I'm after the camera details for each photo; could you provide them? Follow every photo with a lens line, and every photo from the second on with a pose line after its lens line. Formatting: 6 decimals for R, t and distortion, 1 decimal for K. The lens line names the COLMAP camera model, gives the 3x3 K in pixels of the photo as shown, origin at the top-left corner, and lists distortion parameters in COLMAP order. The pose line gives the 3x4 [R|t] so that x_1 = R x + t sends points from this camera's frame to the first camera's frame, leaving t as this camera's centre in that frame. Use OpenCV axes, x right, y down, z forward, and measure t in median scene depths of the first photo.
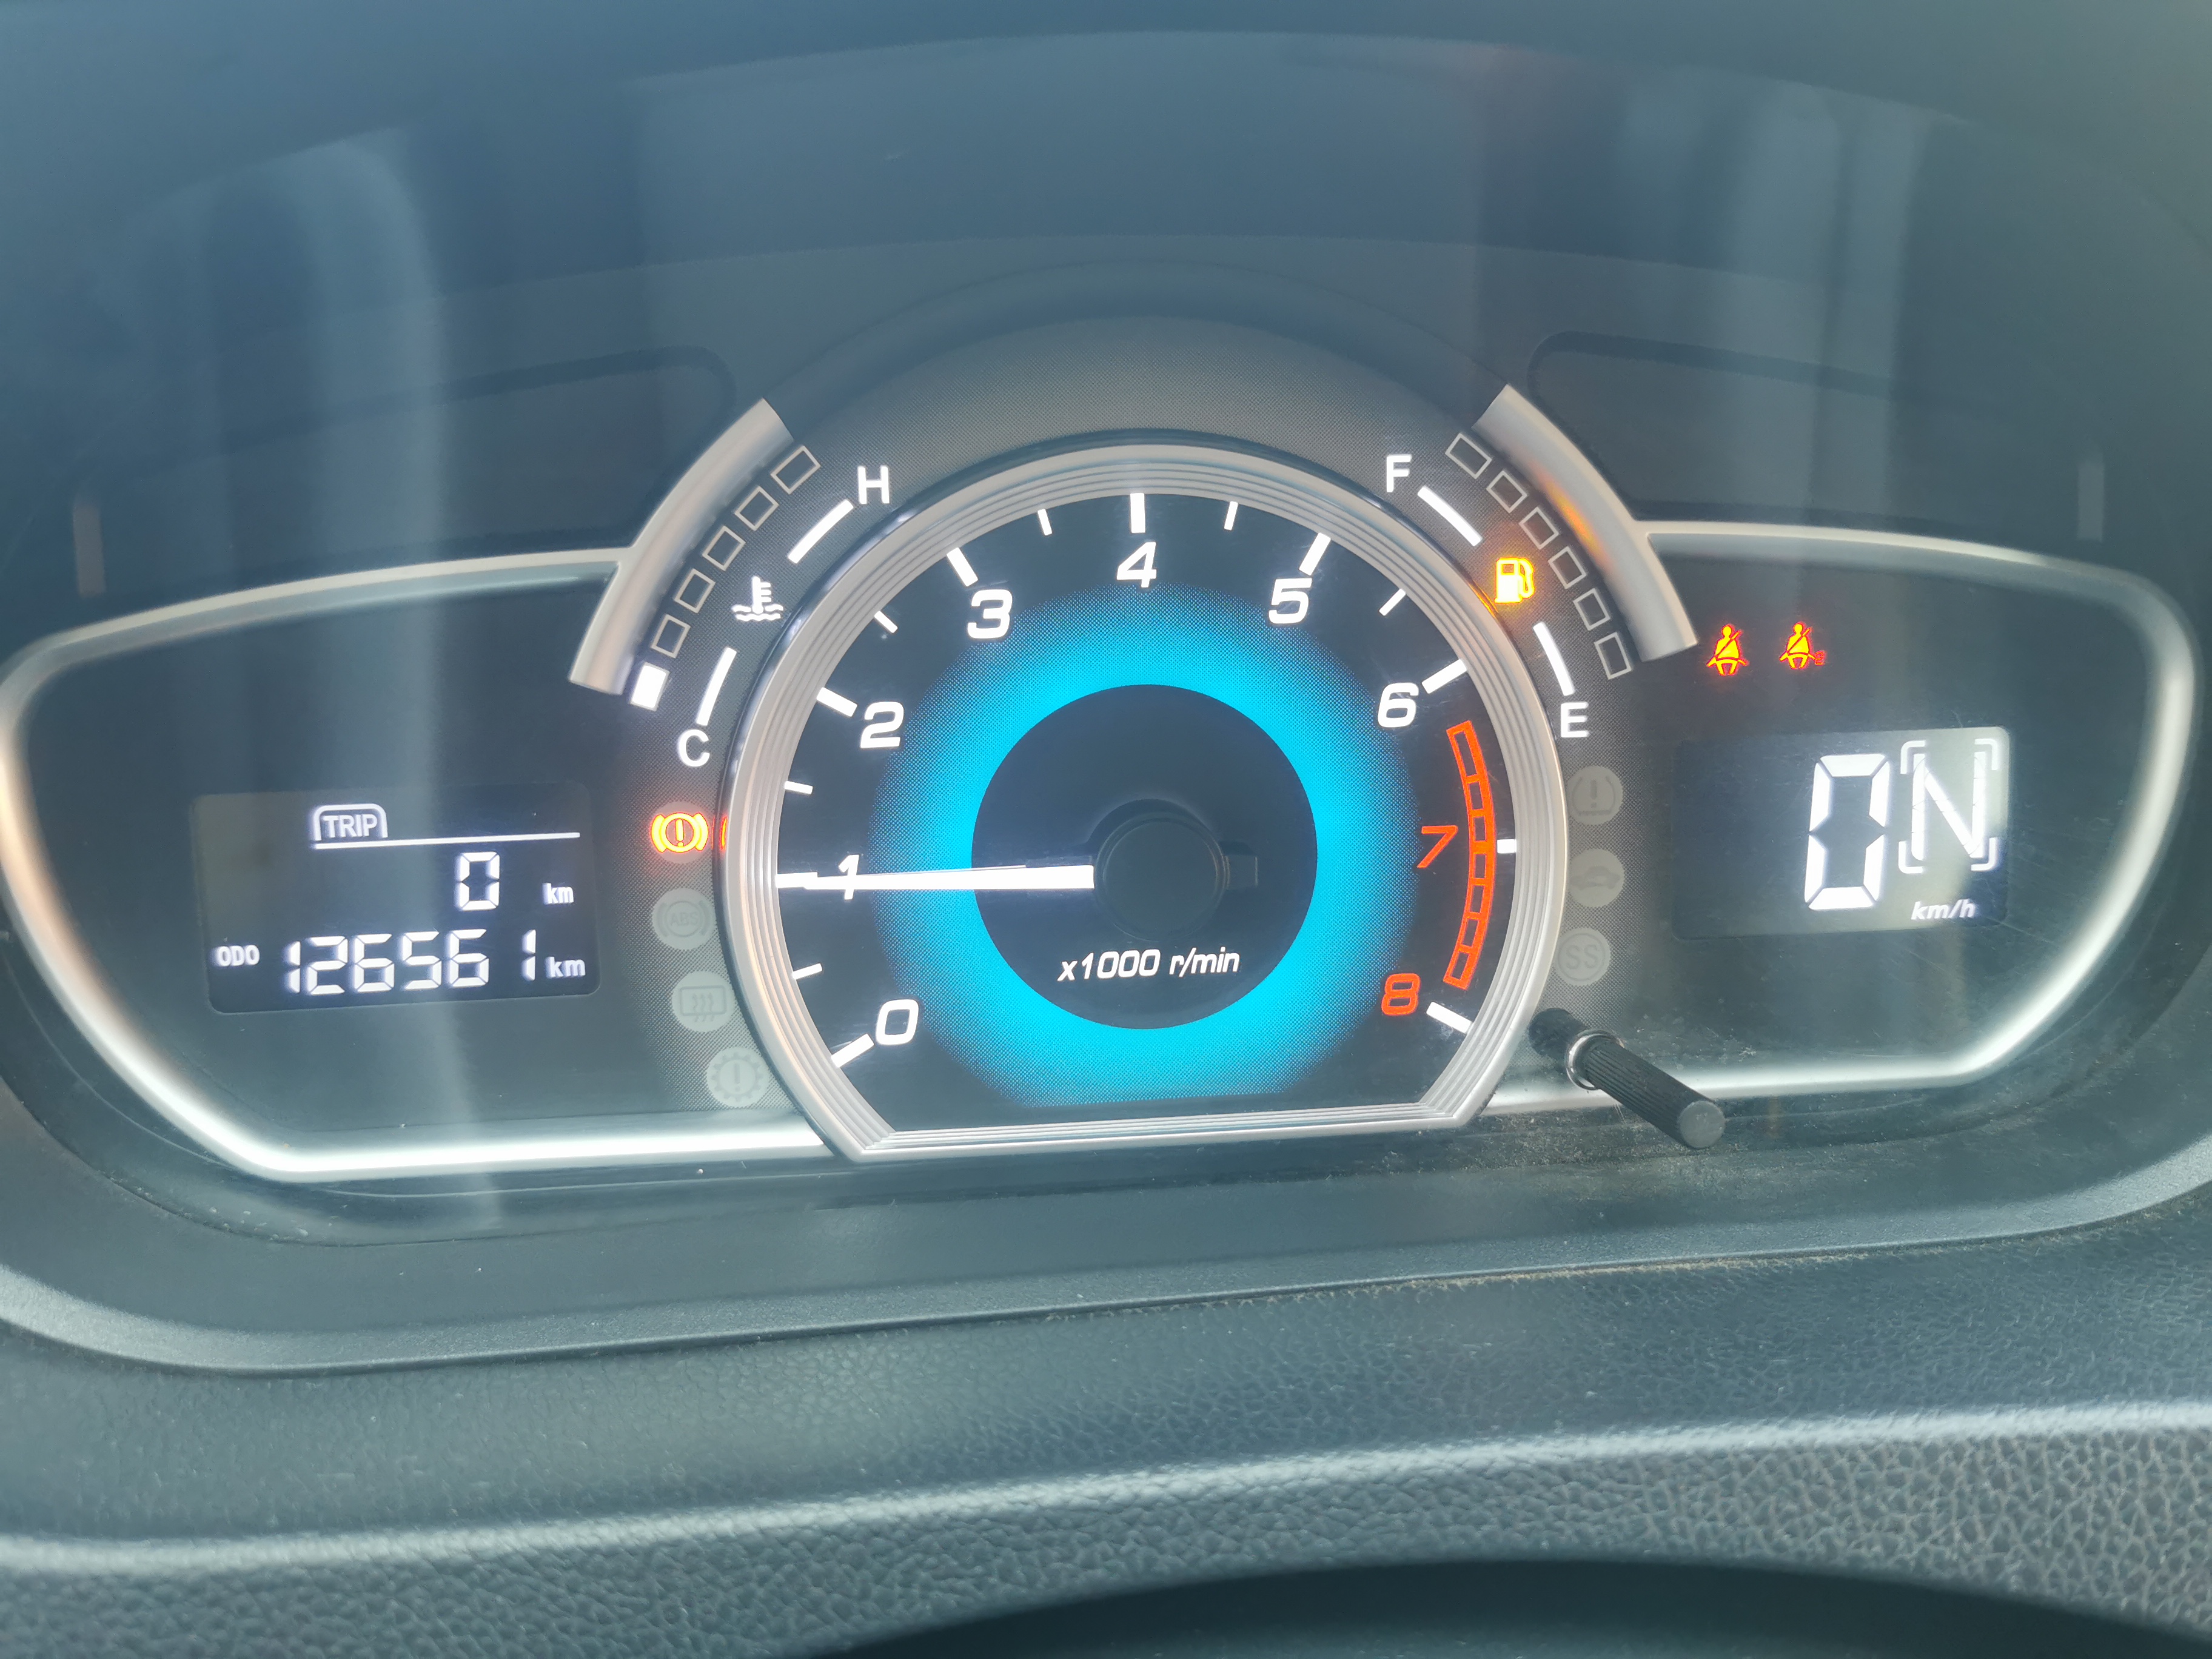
lens RADIAL K [[1778.9, 0, 1106.0], [0, 1778.9, 829.5], [0, 0, 1]] dist [-0.002212, -0.006932]
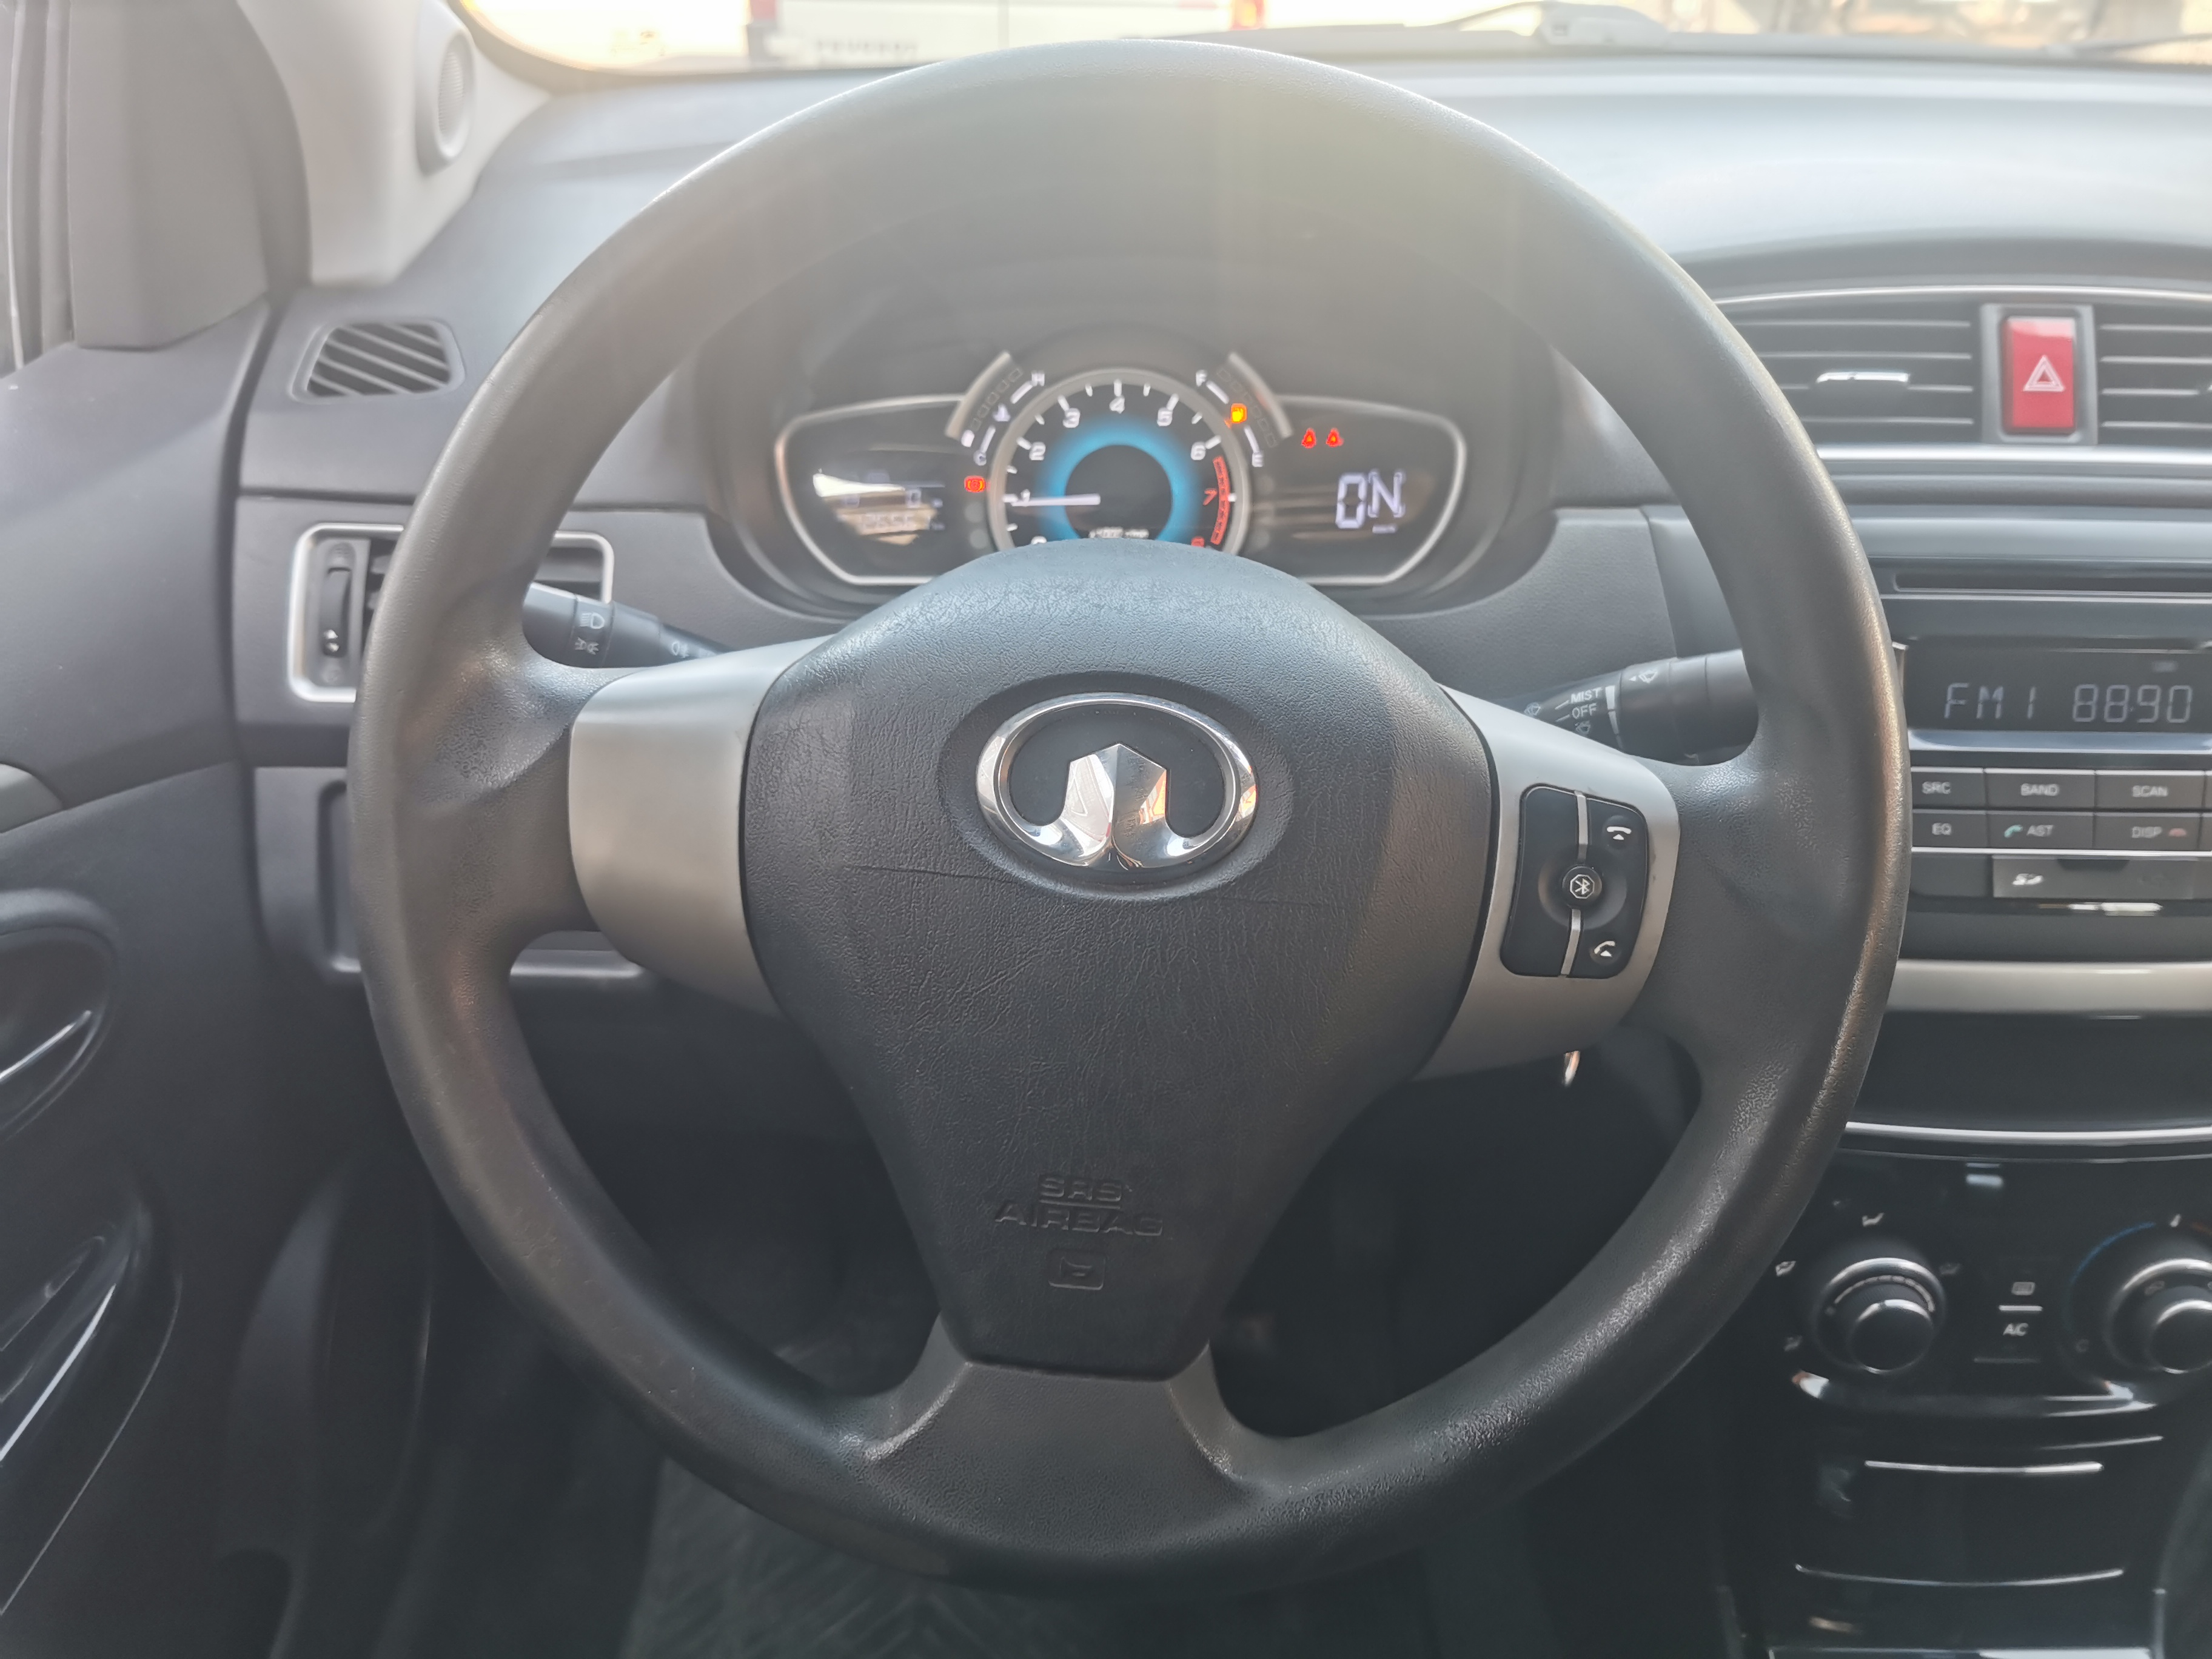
lens RADIAL K [[1778.9, 0, 1106.0], [0, 1778.9, 829.5], [0, 0, 1]] dist [-0.002212, -0.006932]
pose [[0.993575, 0.043267, -0.104581, 0.367926], [-0.045043, 0.998877, -0.014681, 0.670248], [0.103829, 0.019297, 0.994408, -2.204811]]
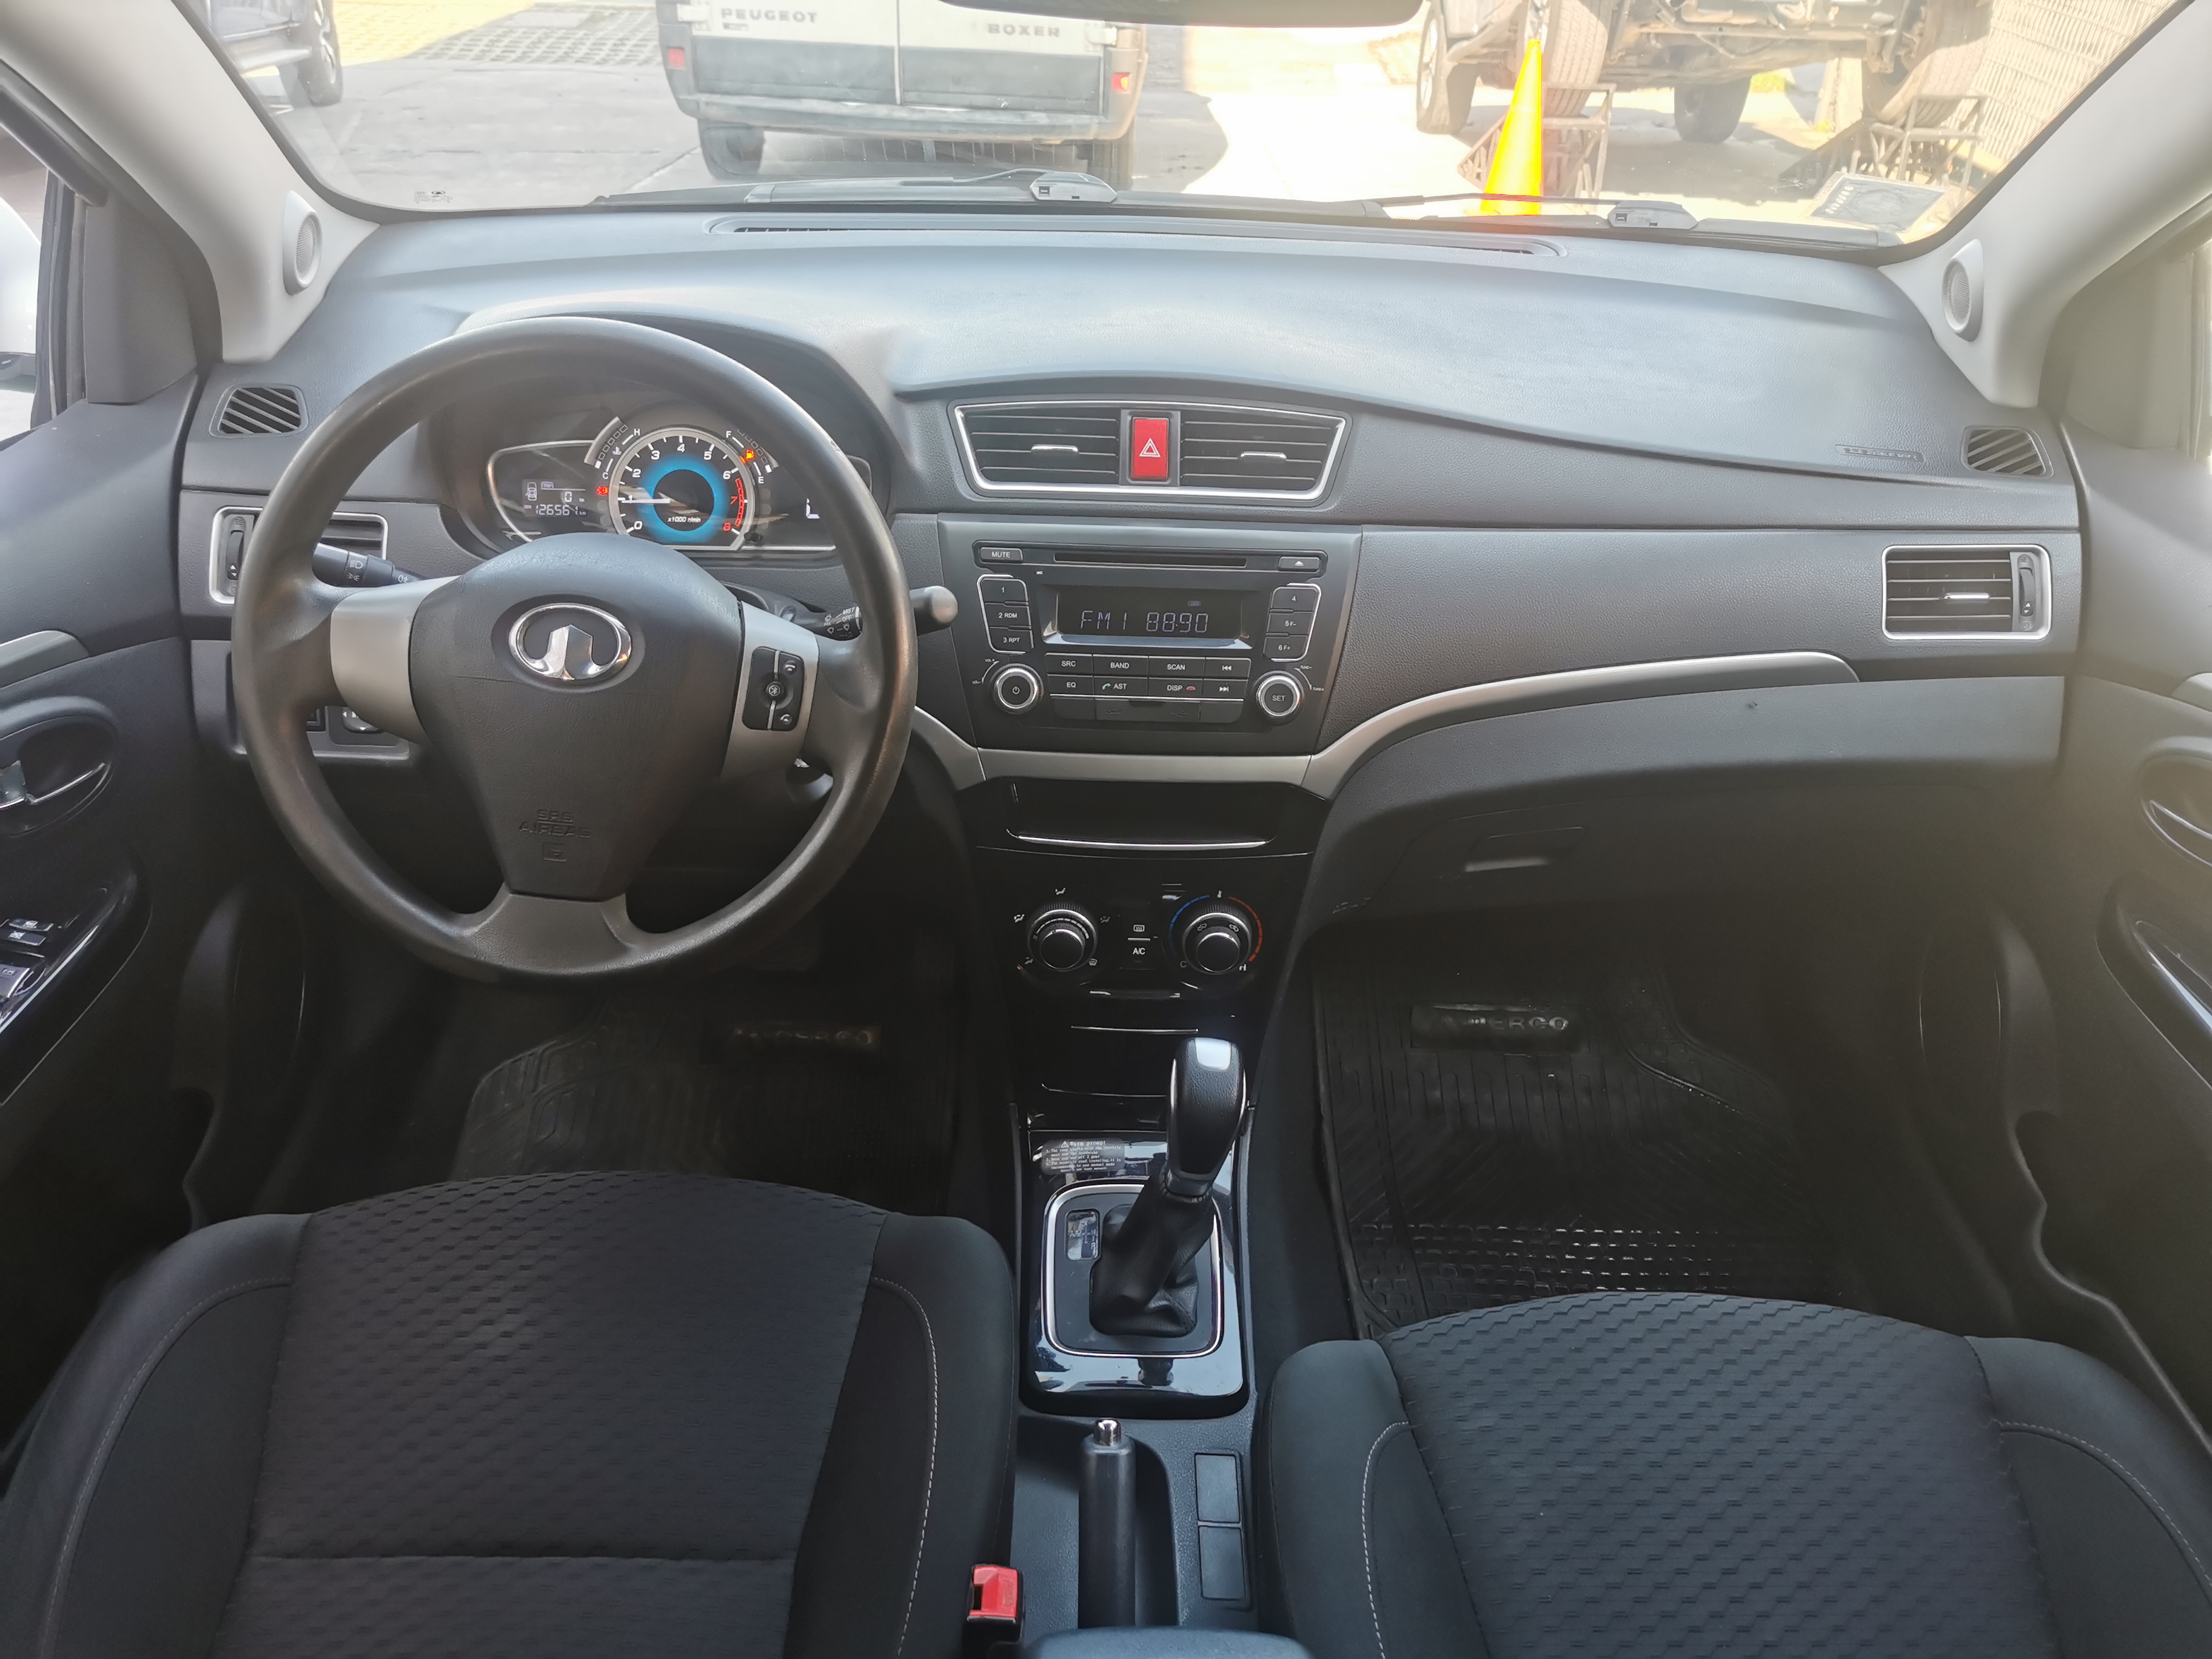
lens RADIAL K [[1754.1, 0, 1106.0], [0, 1754.1, 829.5], [0, 0, 1]] dist [0.111941, -0.187957]
pose [[0.995070, 0.059996, -0.078965, 1.933534], [-0.058504, 0.998065, 0.021074, 0.894348], [0.080076, -0.016350, 0.996655, -4.690442]]
